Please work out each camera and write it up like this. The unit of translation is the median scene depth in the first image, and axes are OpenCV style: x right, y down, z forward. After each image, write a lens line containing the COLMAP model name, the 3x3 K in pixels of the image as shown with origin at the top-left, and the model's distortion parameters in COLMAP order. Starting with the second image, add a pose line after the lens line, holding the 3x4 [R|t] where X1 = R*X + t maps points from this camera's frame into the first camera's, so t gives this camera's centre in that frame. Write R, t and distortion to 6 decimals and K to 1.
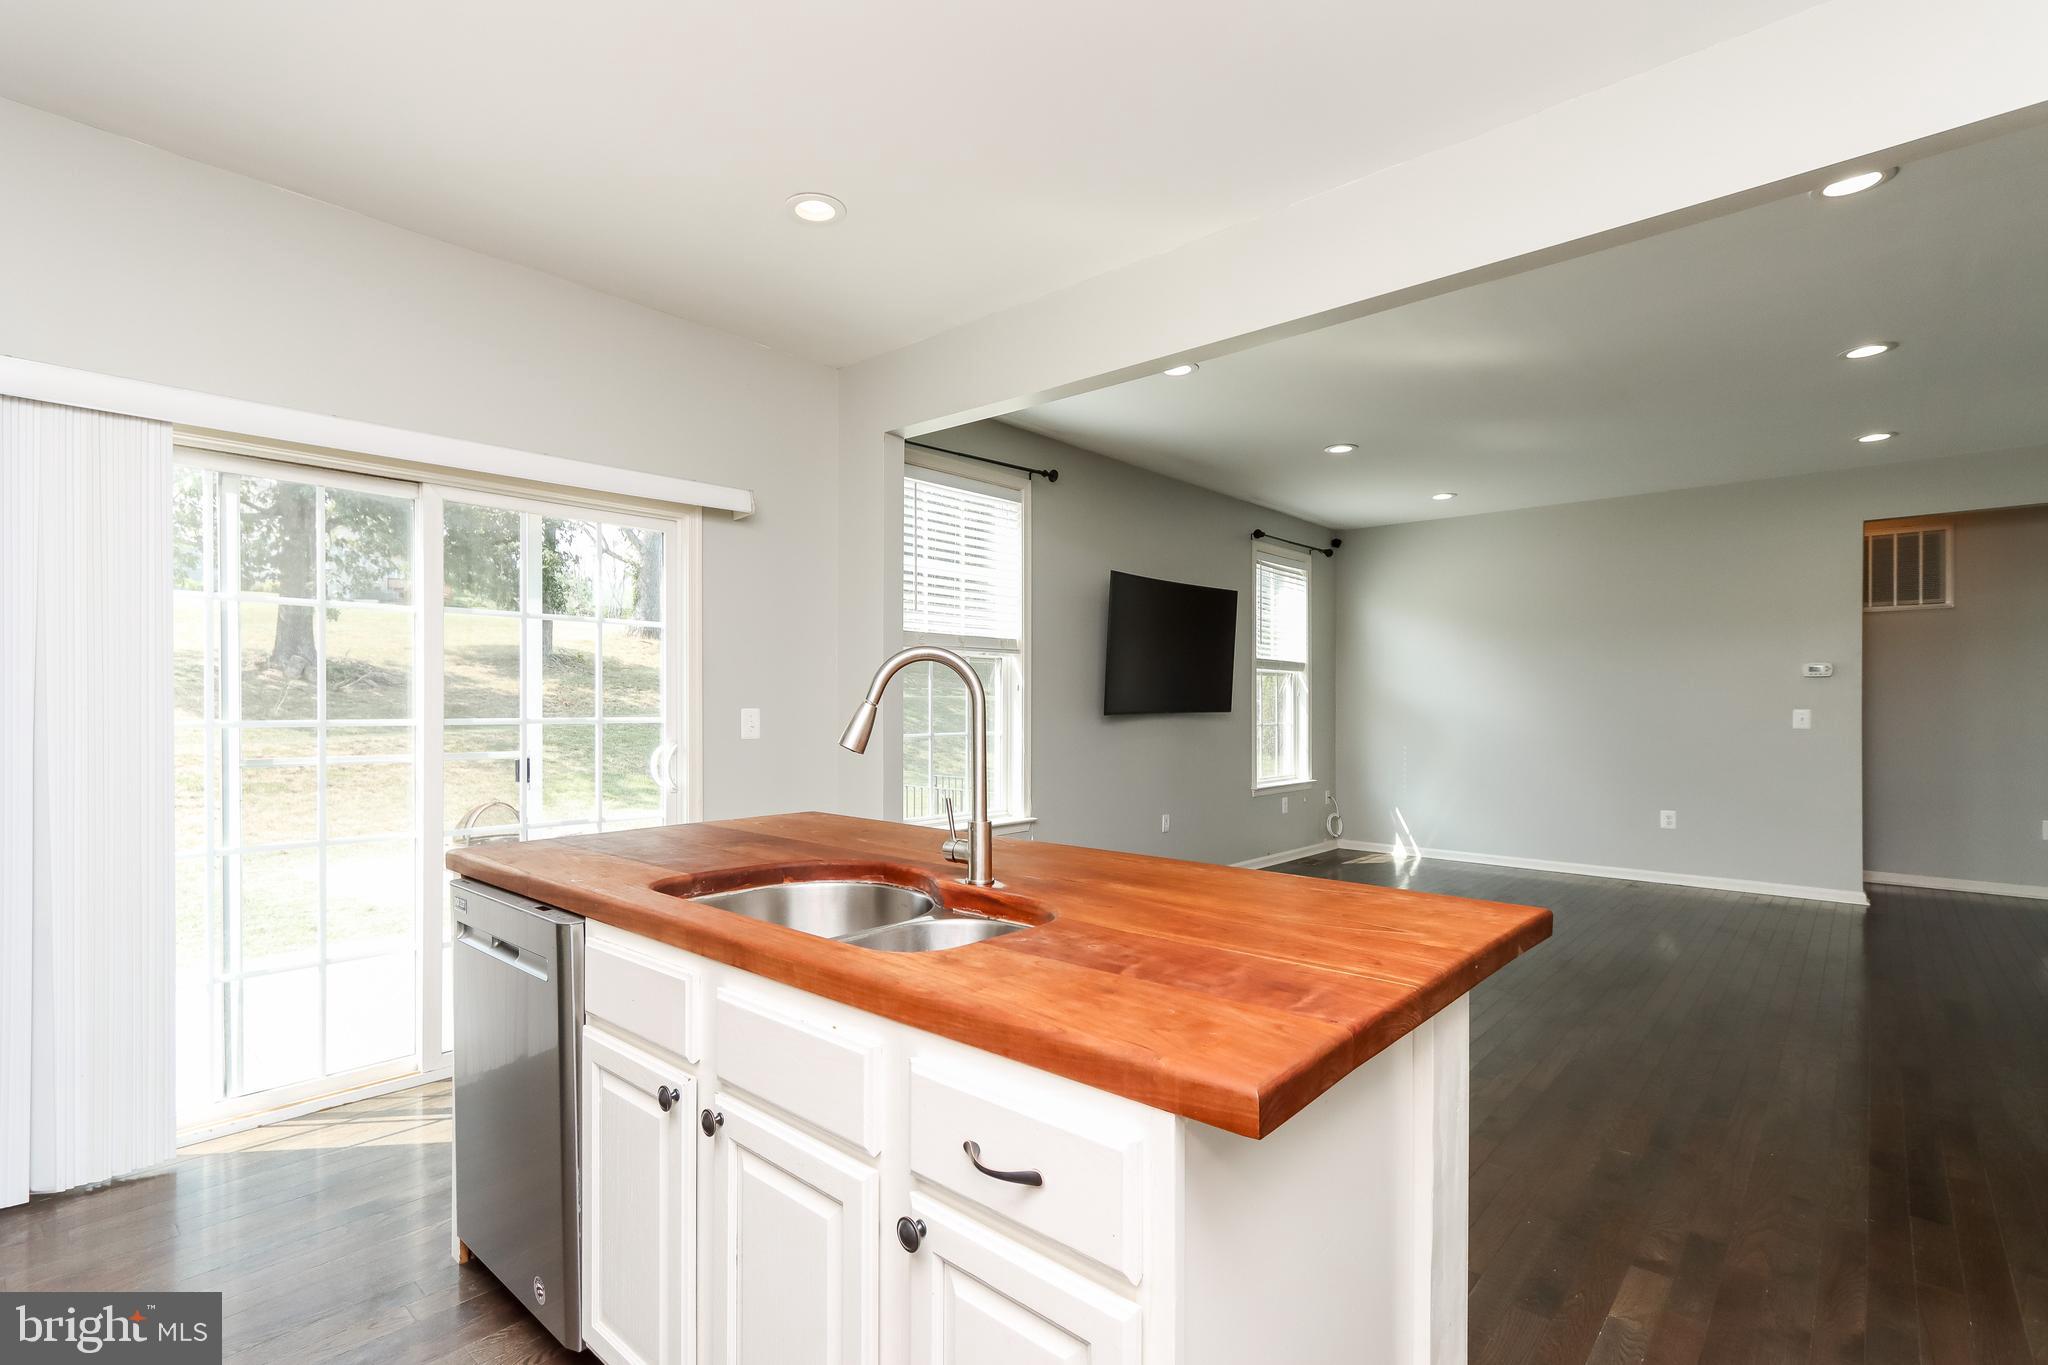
lens RADIAL K [[953.2, 0, 1026.3], [0, 953.2, 703.4], [0, 0, 1]] dist [0.008914, 0.000379]
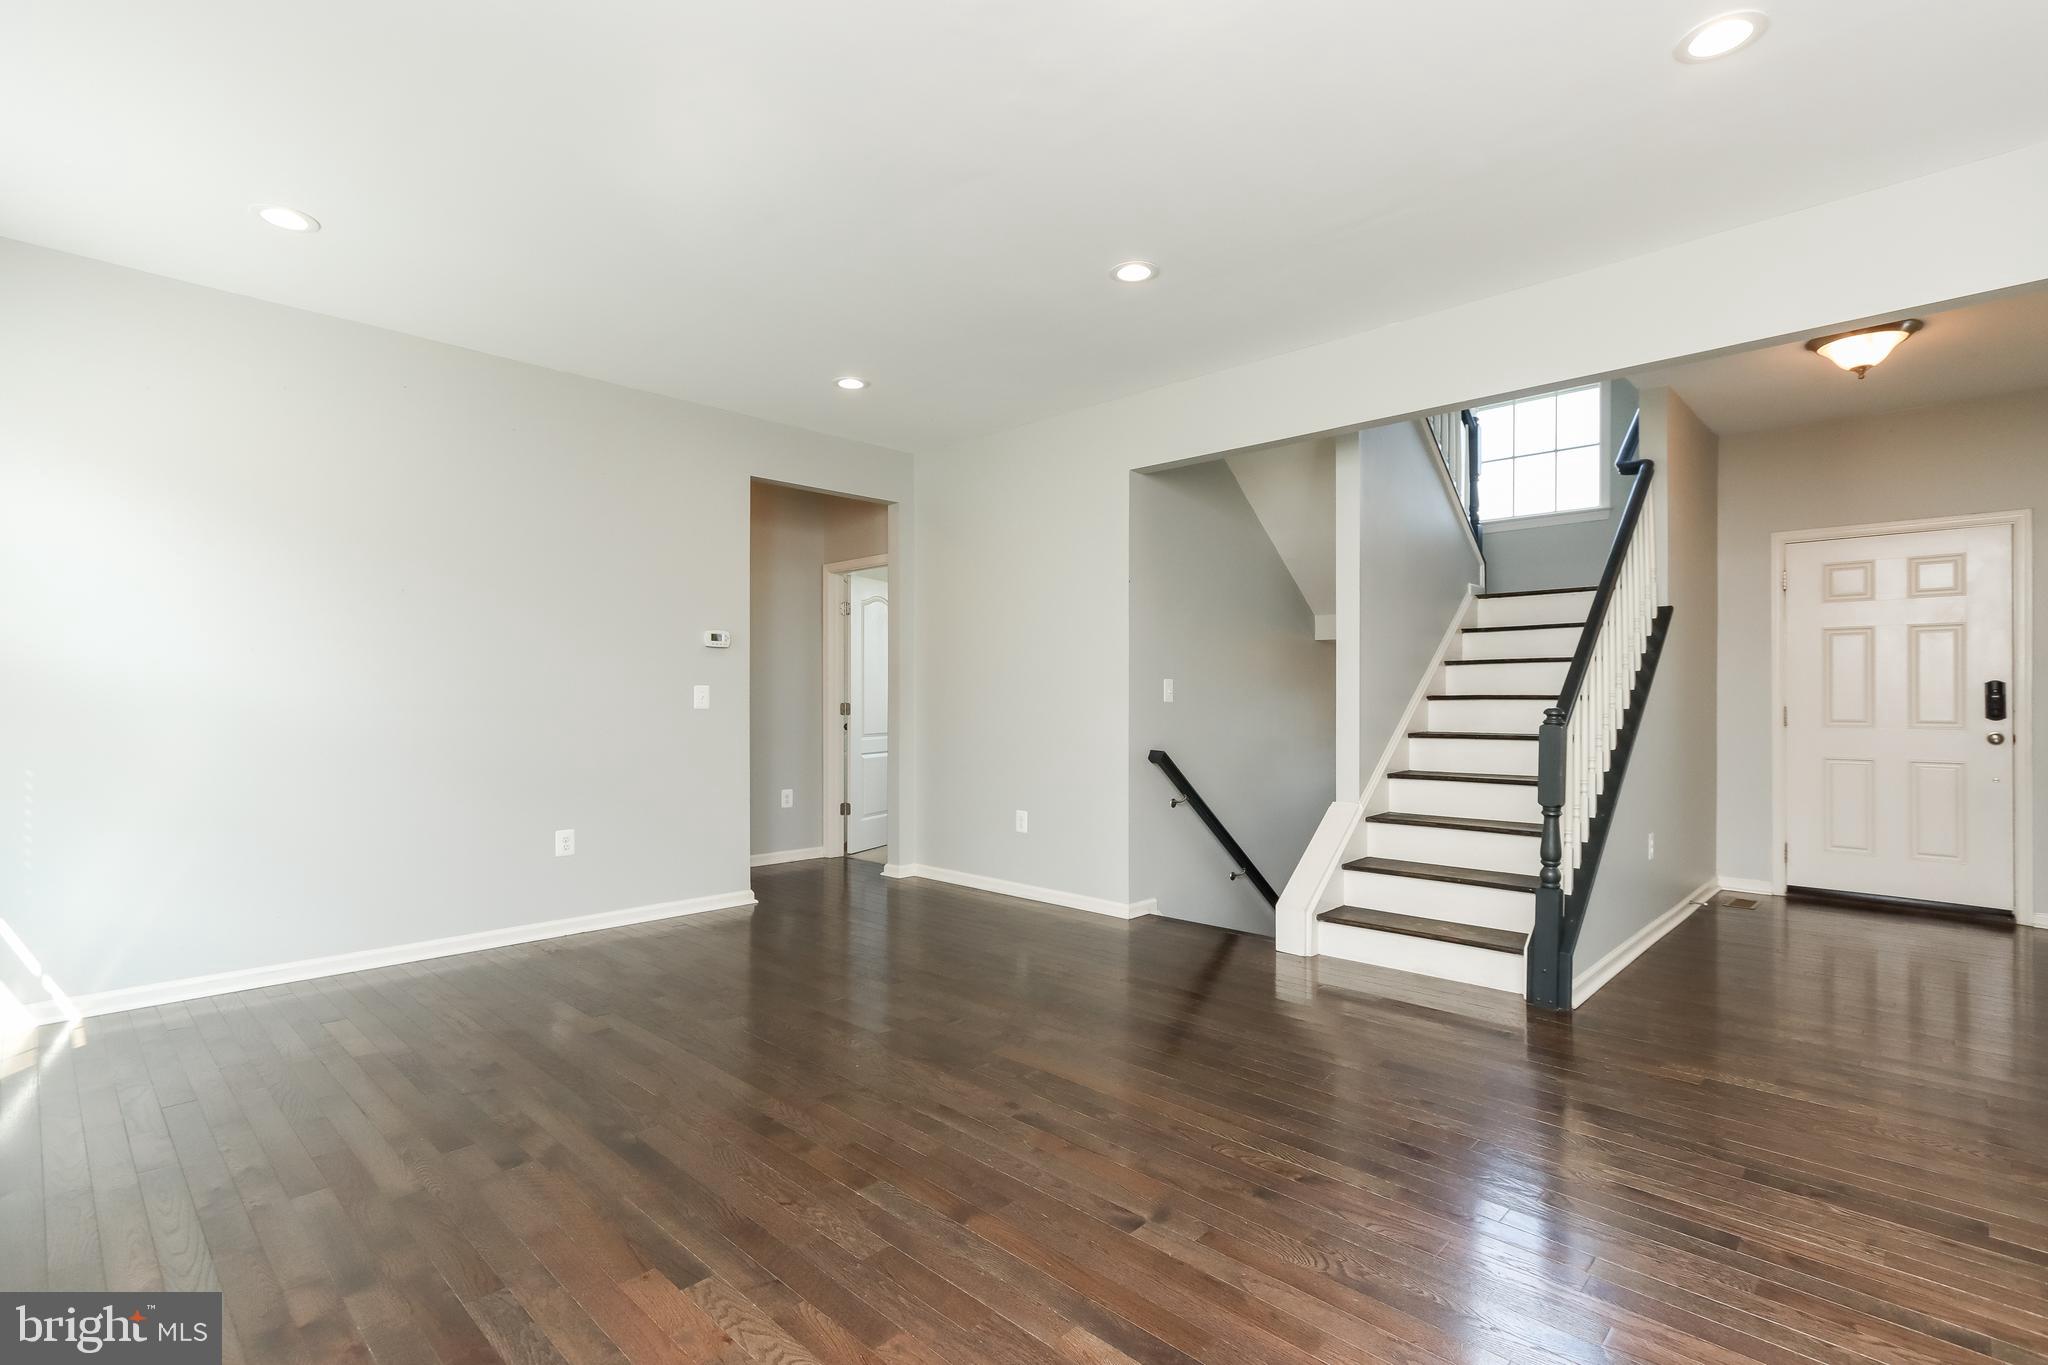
lens RADIAL K [[953.2, 0, 1008.7], [0, 953.2, 693.3], [0, 0, 1]] dist [0.008914, 0.000379]
pose [[0.056161, 0.006389, 0.998401, -0.004405], [-0.003823, 0.999974, -0.006184, 0.016095], [-0.998414, -0.003469, 0.056184, 0.656433]]
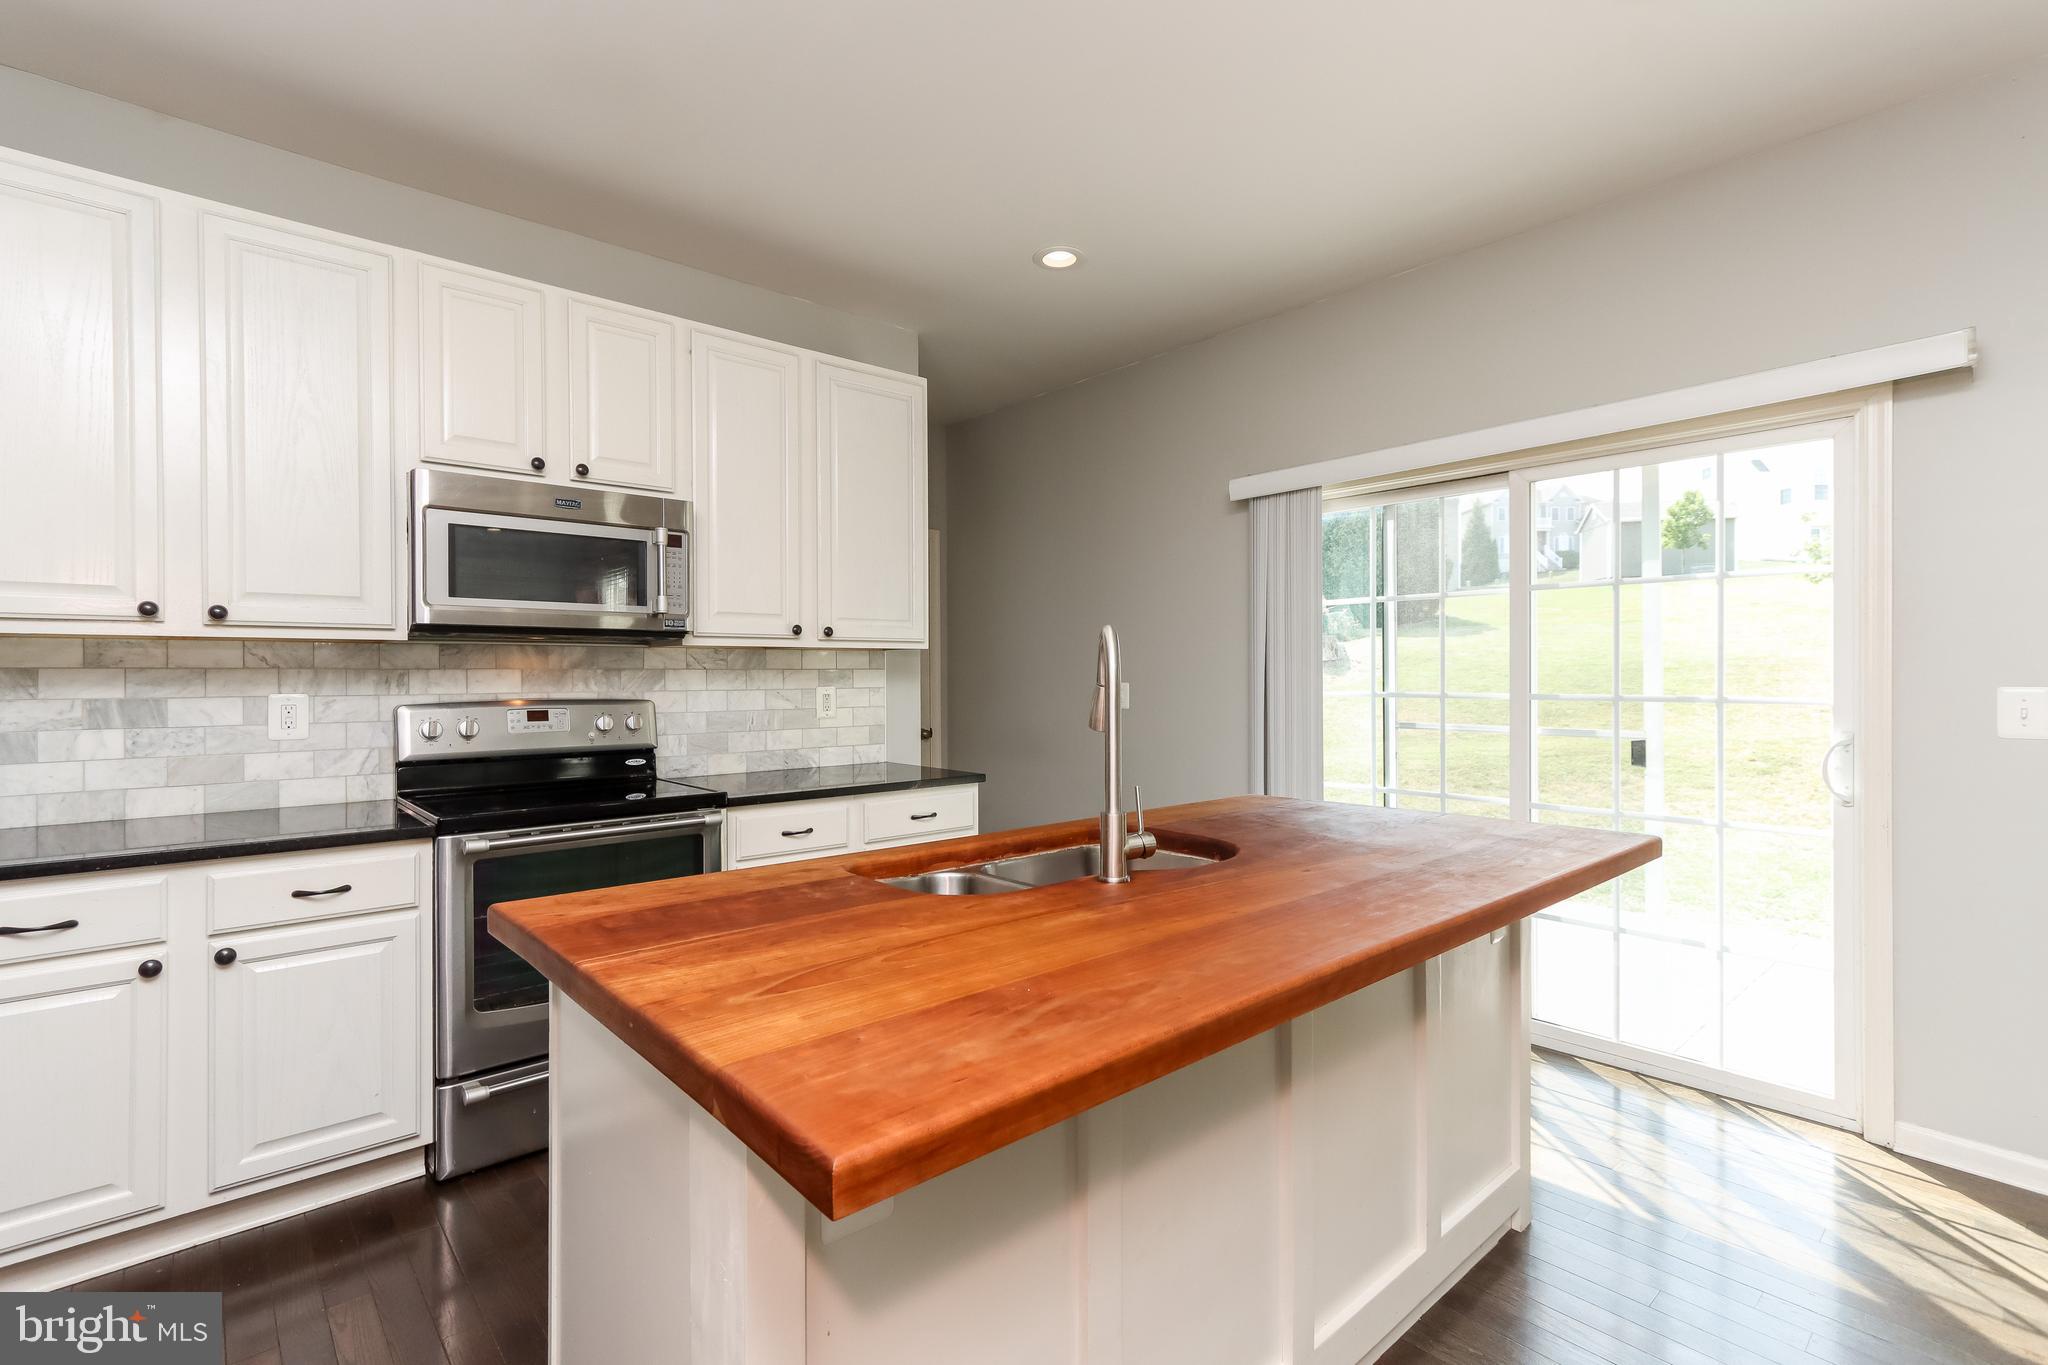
lens RADIAL K [[953.2, 0, 1025.6], [0, 953.2, 686.9], [0, 0, 1]] dist [0.008914, 0.000379]
pose [[-0.122256, 0.016428, -0.992363, 0.228361], [0.007203, 0.999851, 0.015665, -0.003806], [0.992472, -0.005233, -0.122357, 0.266385]]
